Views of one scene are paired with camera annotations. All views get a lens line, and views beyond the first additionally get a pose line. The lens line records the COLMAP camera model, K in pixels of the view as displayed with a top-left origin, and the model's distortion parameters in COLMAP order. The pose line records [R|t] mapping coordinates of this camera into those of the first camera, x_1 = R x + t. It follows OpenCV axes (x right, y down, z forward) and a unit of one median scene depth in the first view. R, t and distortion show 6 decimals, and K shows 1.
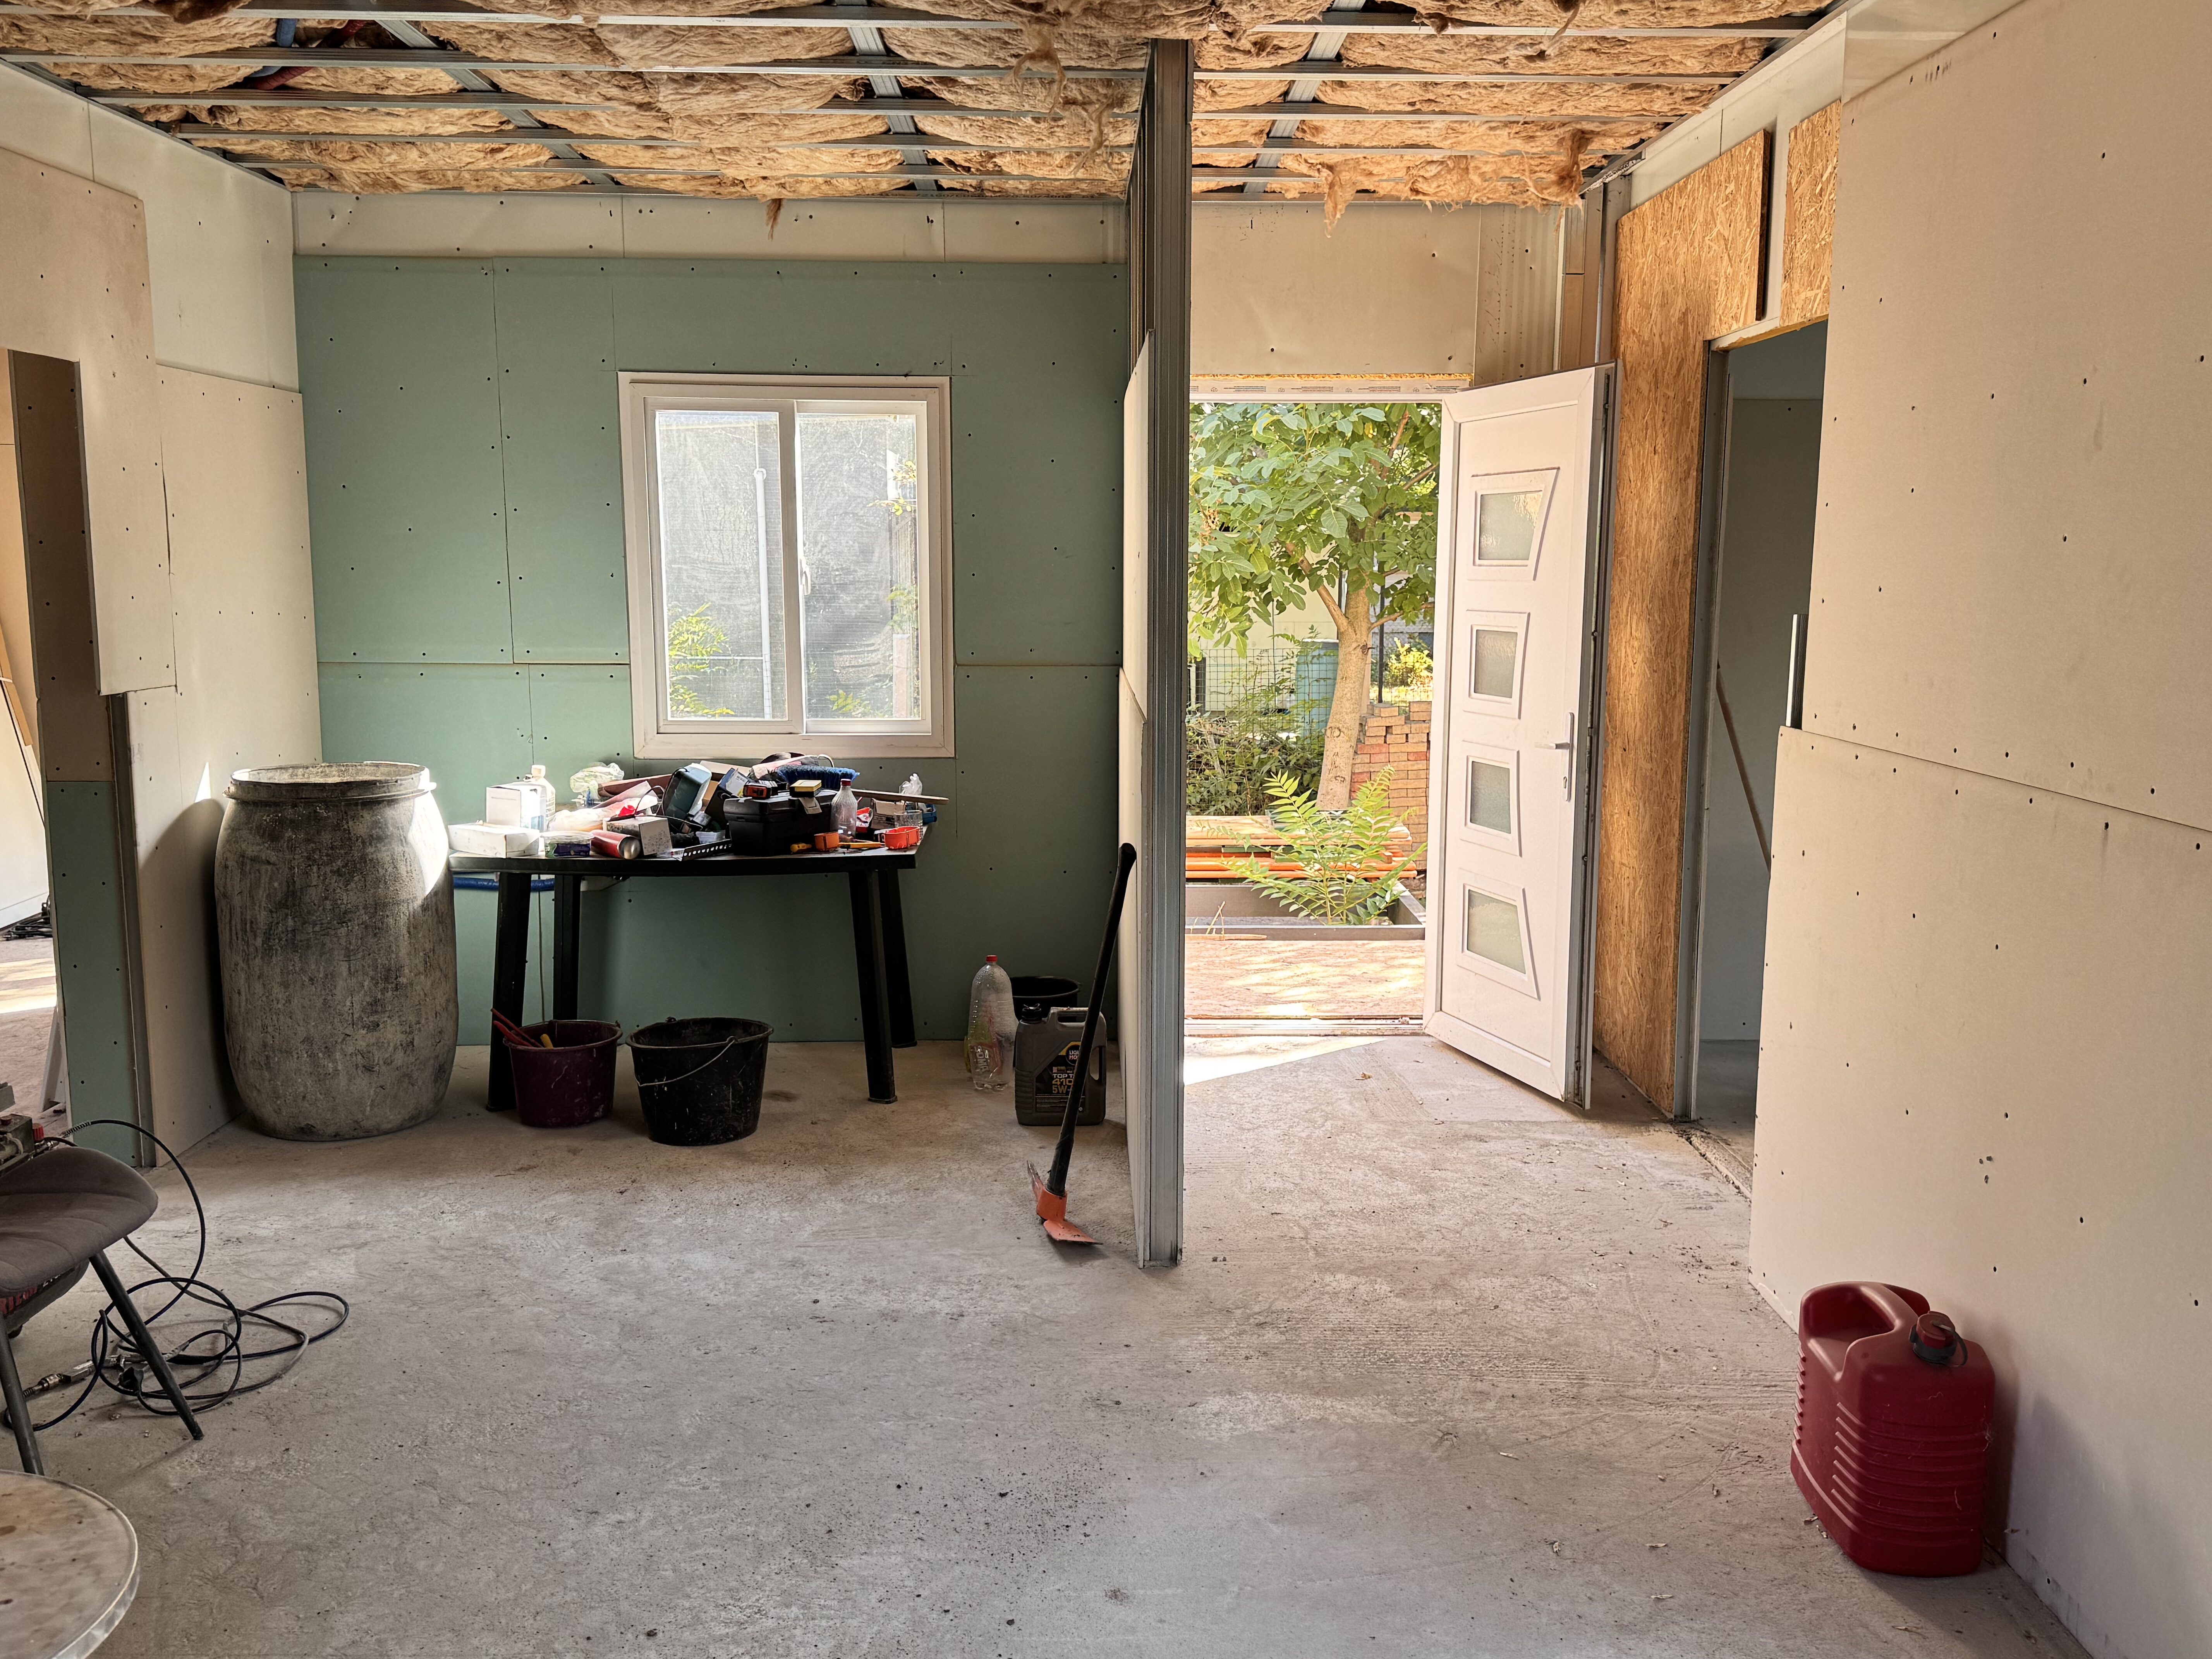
lens RADIAL K [[1935.1, 0, 1108.0], [0, 1935.1, 839.7], [0, 0, 1]] dist [0.159724, -0.322017]
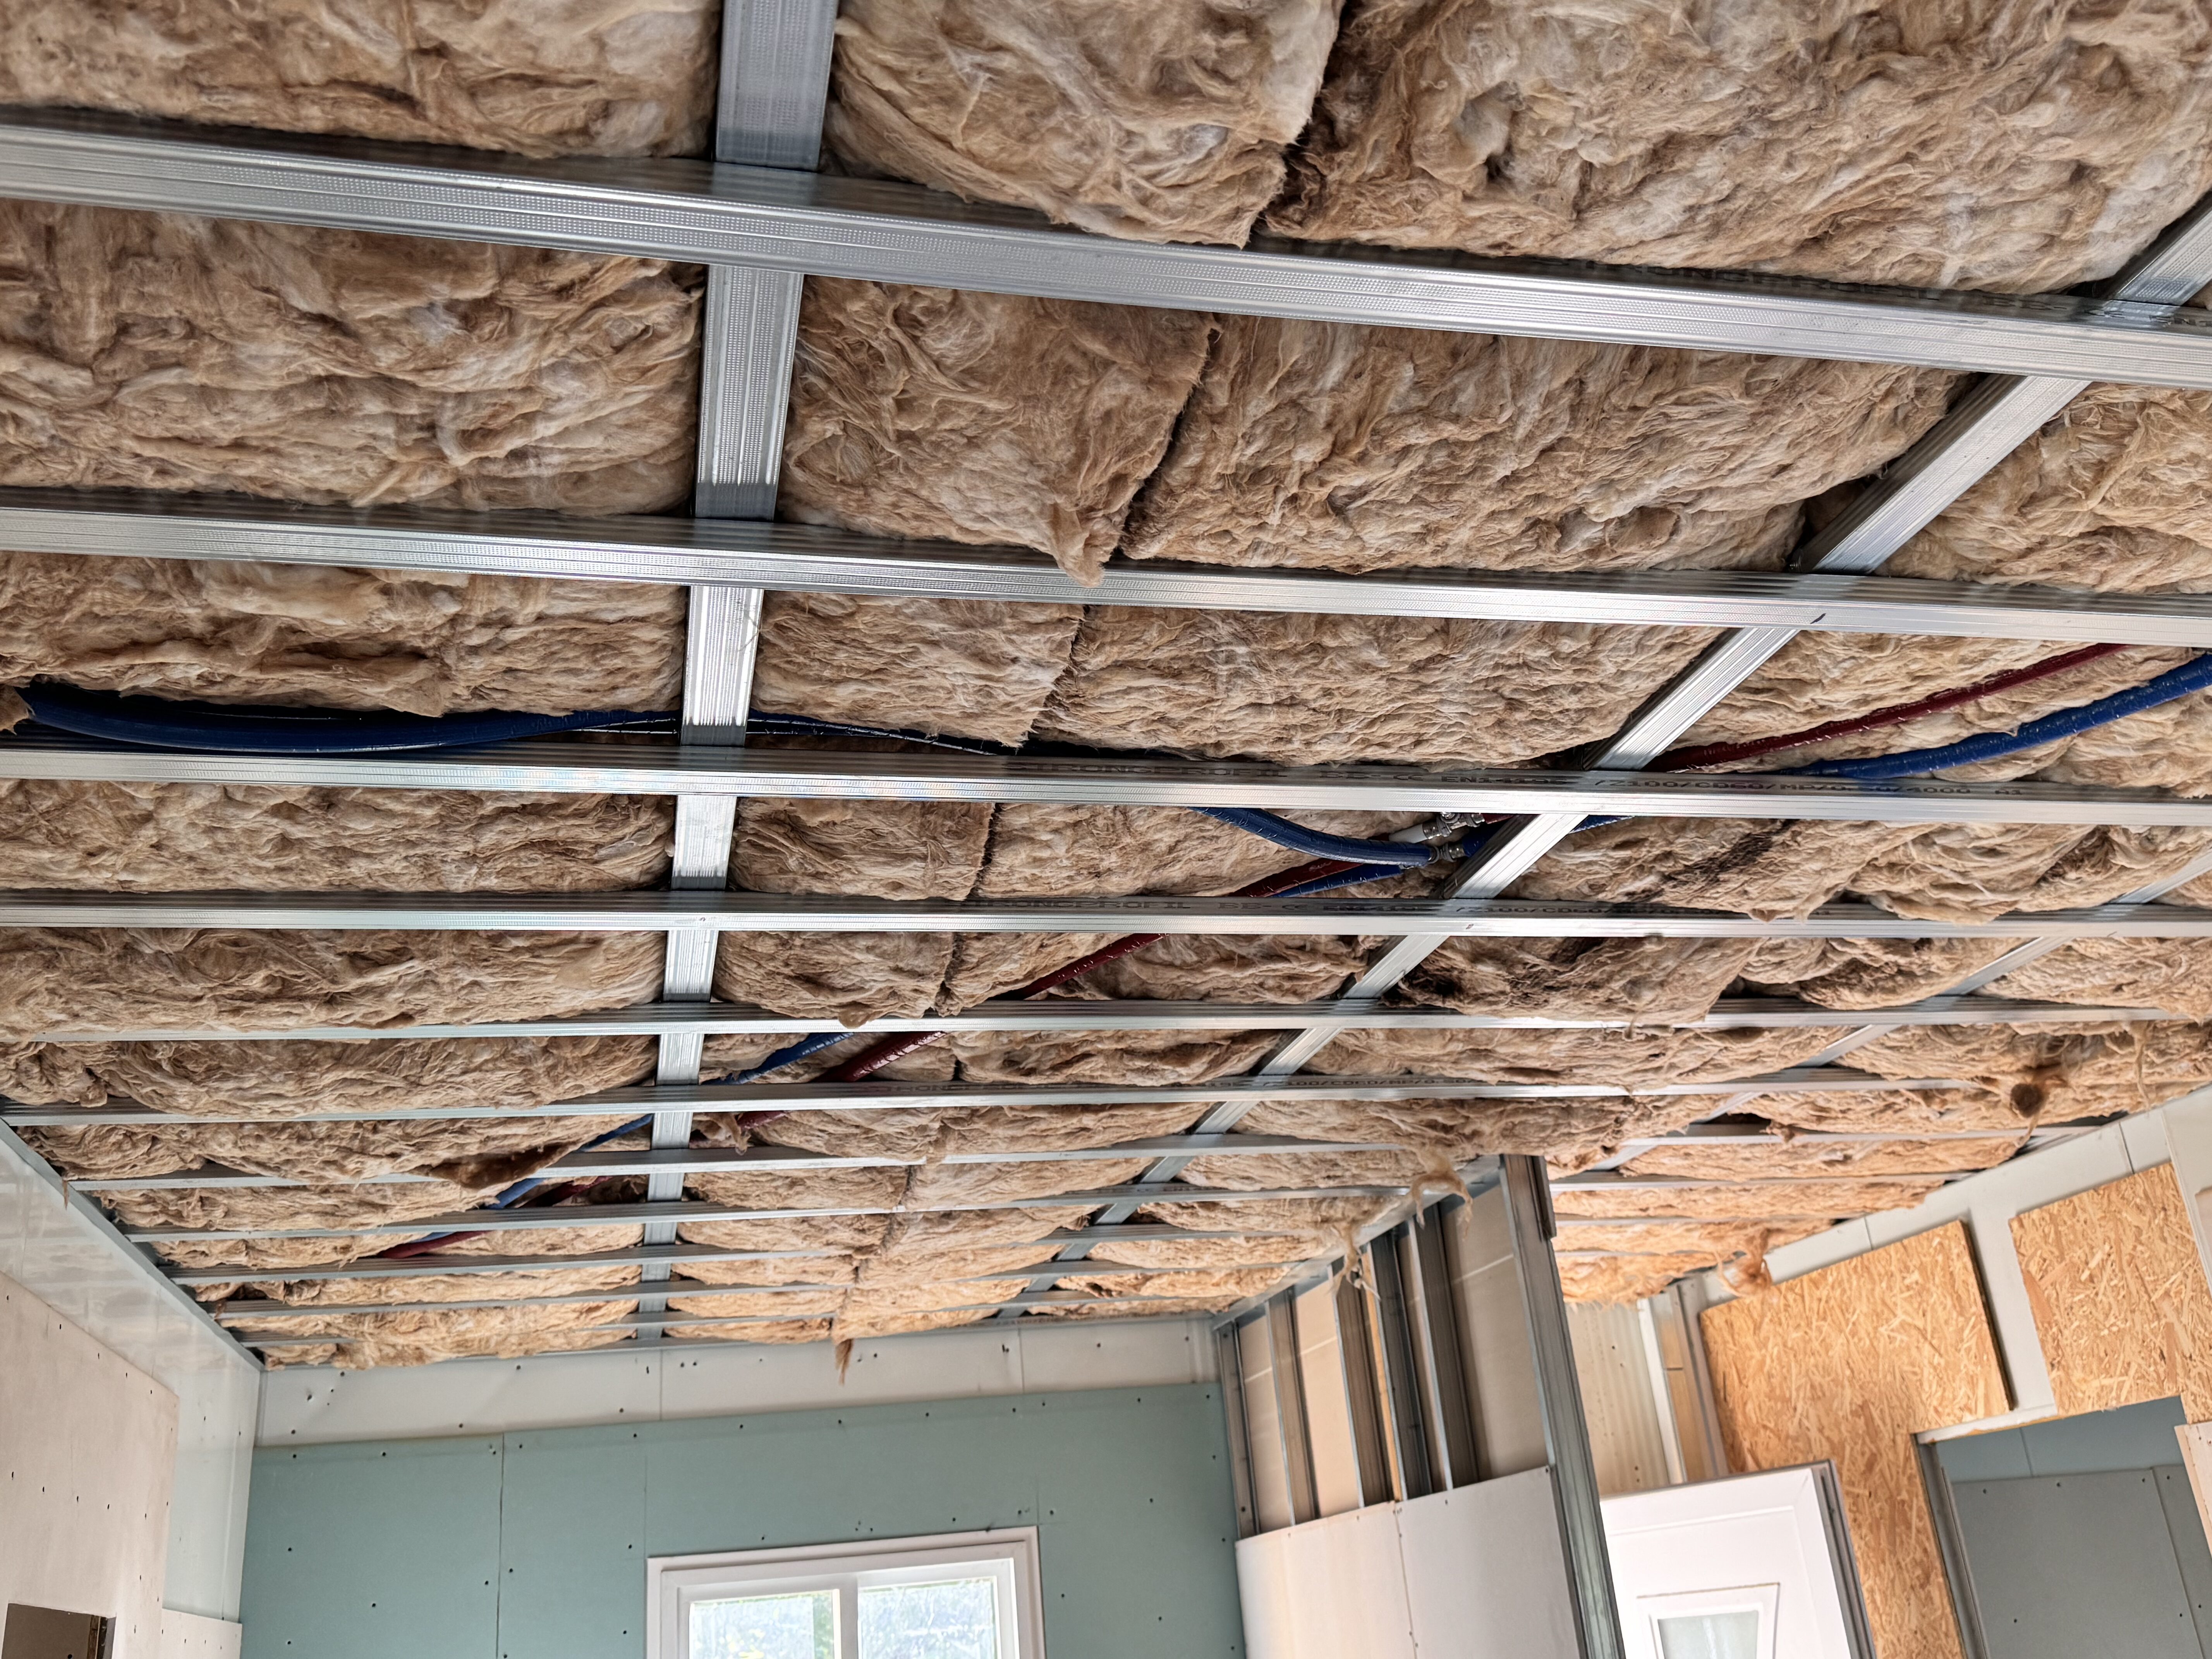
lens RADIAL K [[1947.8, 0, 1108.4], [0, 1947.8, 818.7], [0, 0, 1]] dist [0.155997, -0.313852]
pose [[0.975430, -0.001327, 0.220304, -0.276977], [0.116824, 0.850926, -0.512130, -0.059697], [-0.186783, 0.525283, 0.830174, 0.119061]]
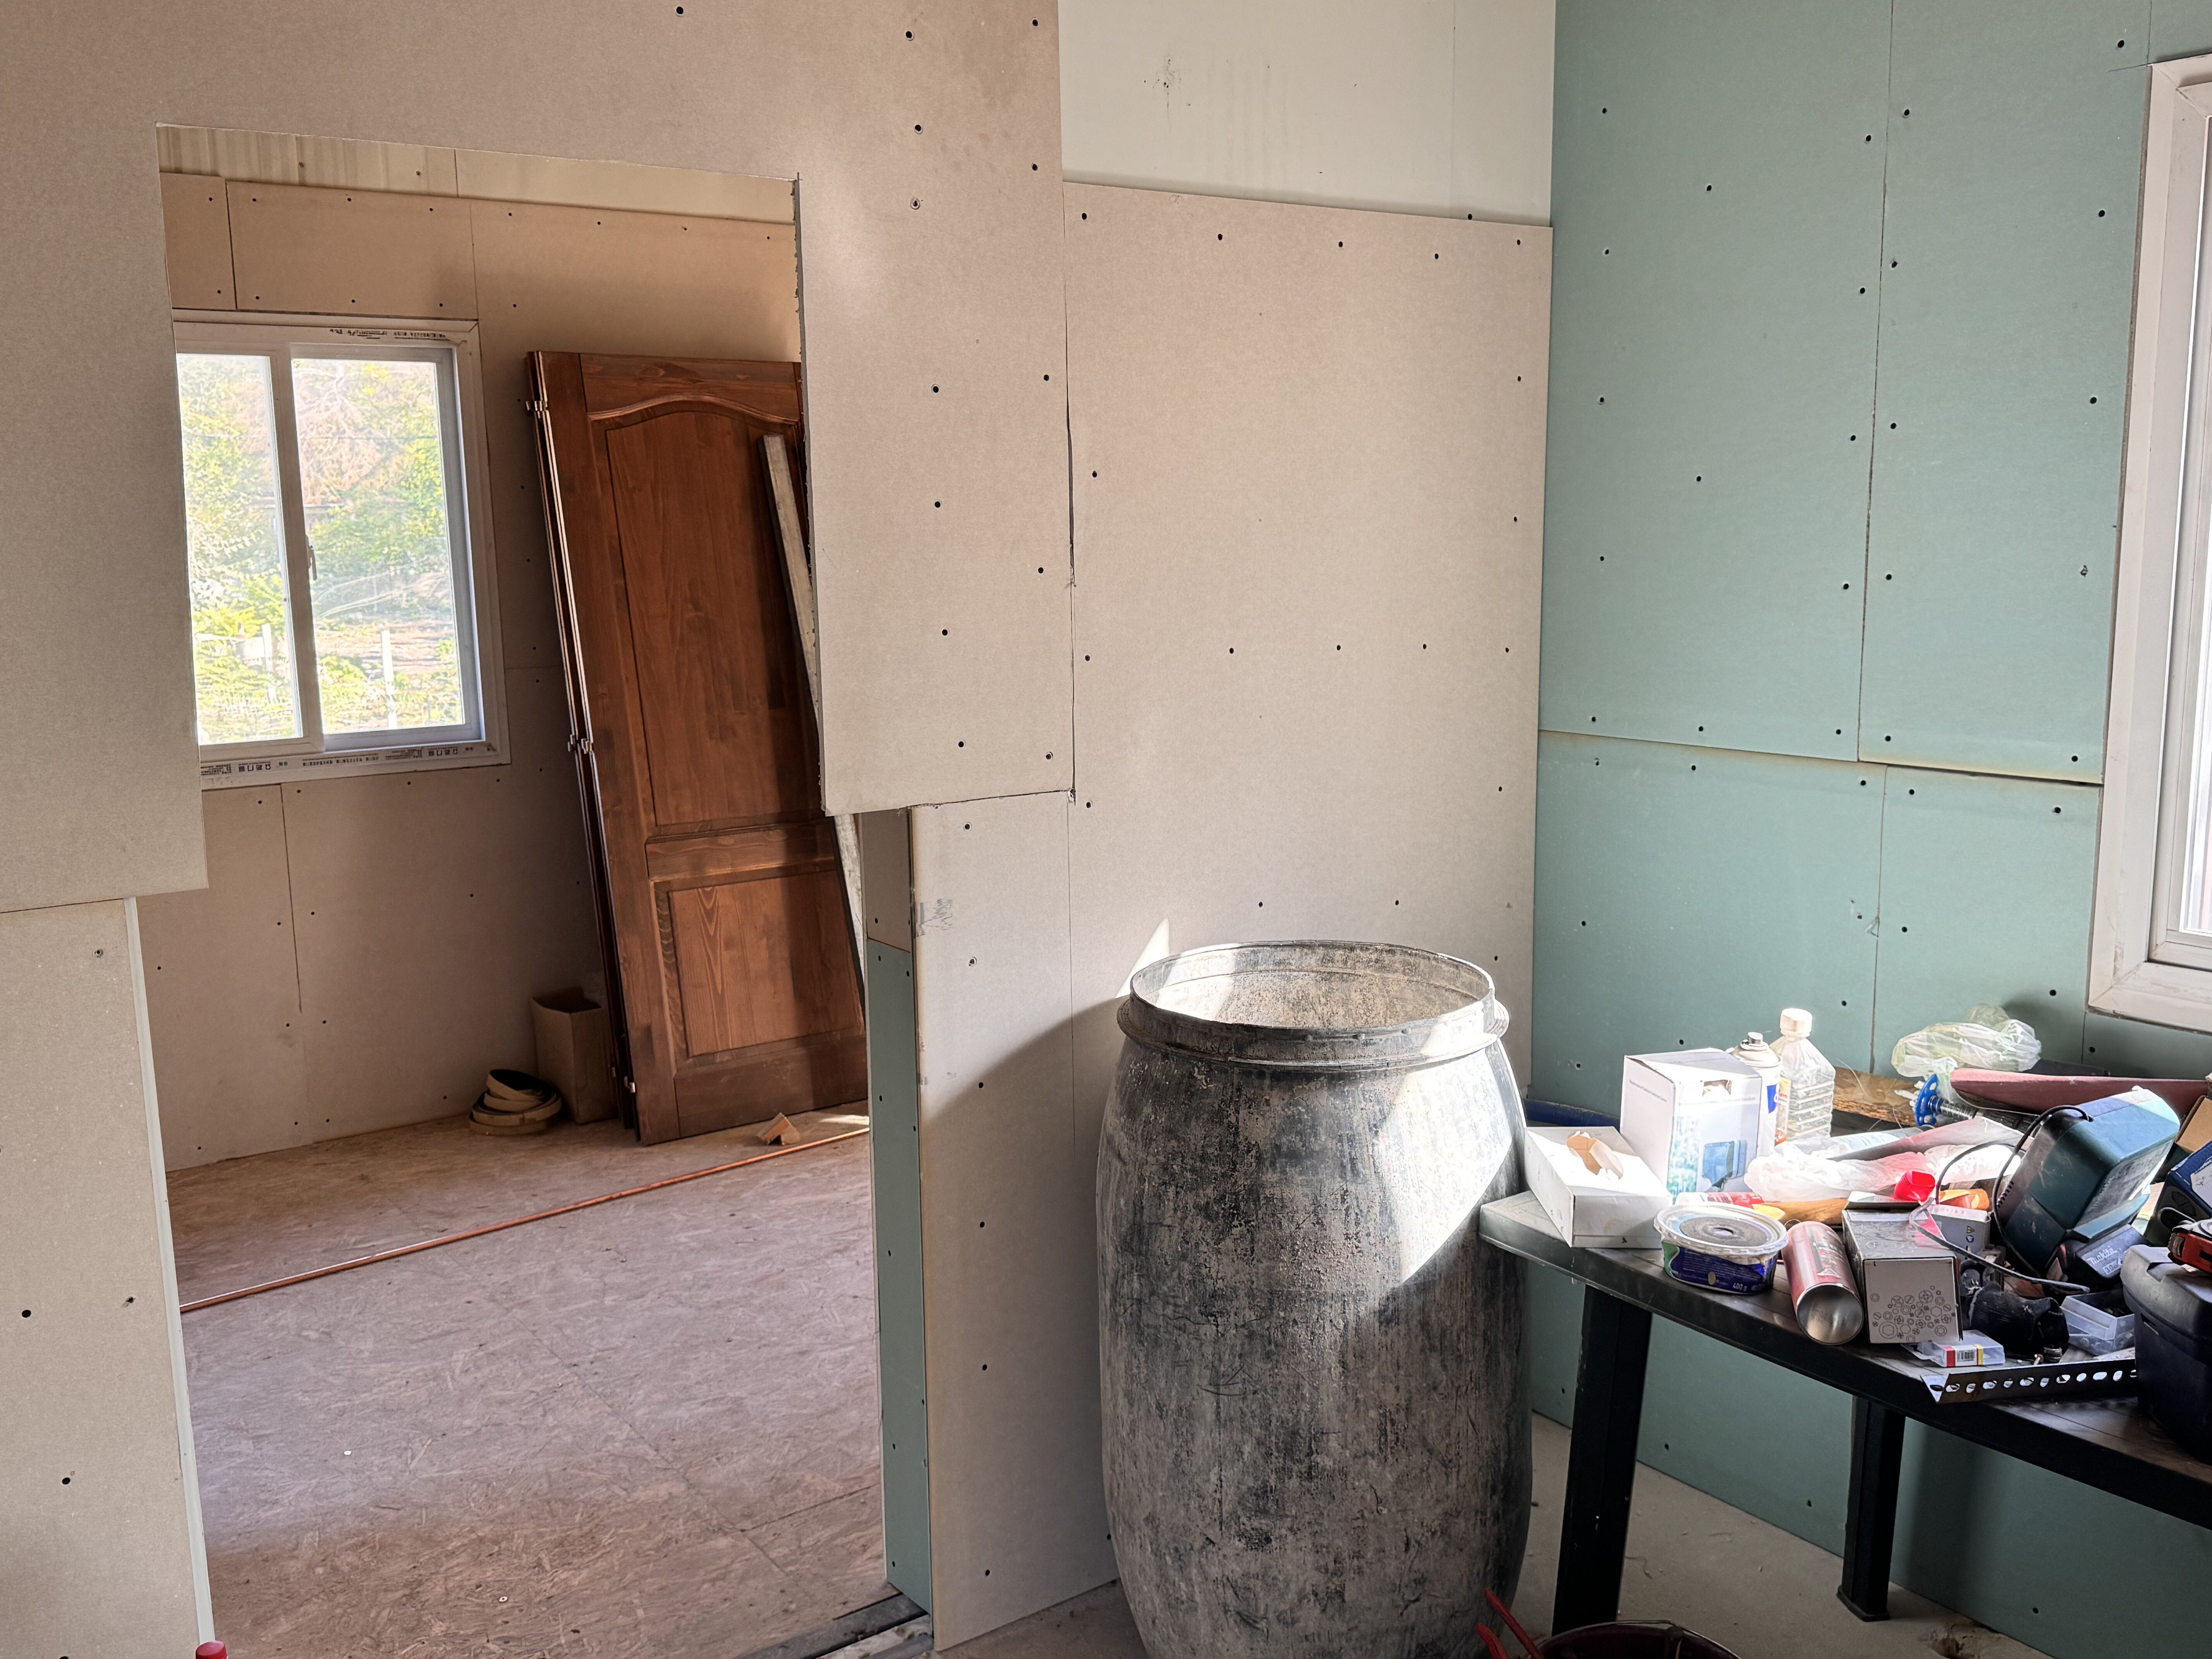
lens RADIAL K [[1978.7, 0, 1103.3], [0, 1978.7, 838.4], [0, 0, 1]] dist [0.147293, -0.196628]
pose [[0.578191, 0.124158, -0.806399, -0.025099], [-0.102583, 0.991573, 0.079116, -0.105287], [0.809427, 0.036978, 0.586056, 0.667507]]
